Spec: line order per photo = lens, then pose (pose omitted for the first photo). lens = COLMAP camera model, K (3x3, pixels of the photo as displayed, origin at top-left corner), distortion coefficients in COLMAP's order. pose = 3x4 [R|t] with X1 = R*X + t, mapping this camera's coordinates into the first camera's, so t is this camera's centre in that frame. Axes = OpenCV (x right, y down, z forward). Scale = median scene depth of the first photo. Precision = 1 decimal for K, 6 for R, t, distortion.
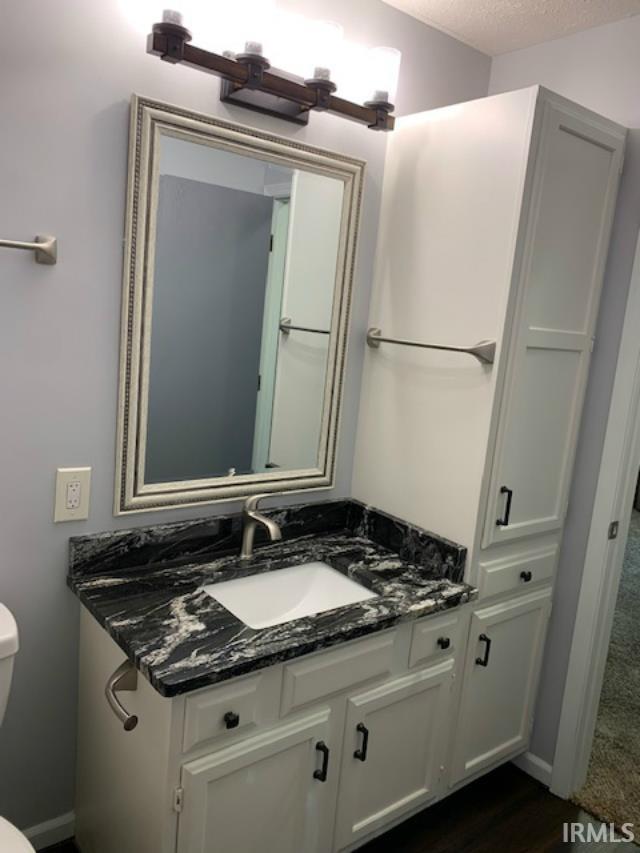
lens RADIAL K [[645.4, 0, 326.8], [0, 645.4, 419.2], [0, 0, 1]] dist [0.030728, -0.057562]
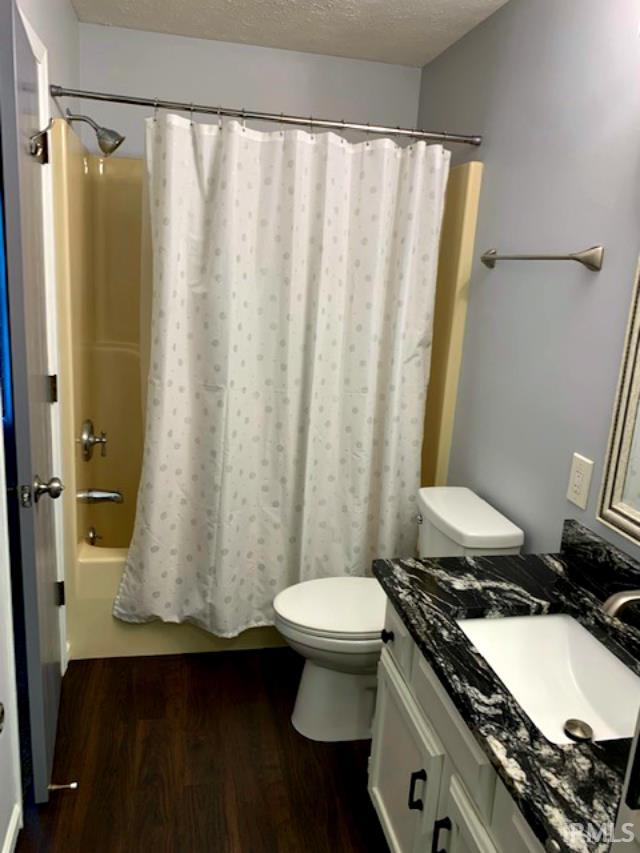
lens RADIAL K [[645.4, 0, 315.7], [0, 645.4, 424.0], [0, 0, 1]] dist [0.030728, -0.057562]
pose [[-0.435138, 0.095105, -0.895327, 0.740719], [-0.248218, 0.943198, 0.220827, -0.100654], [0.865473, 0.318326, -0.386814, 0.979729]]
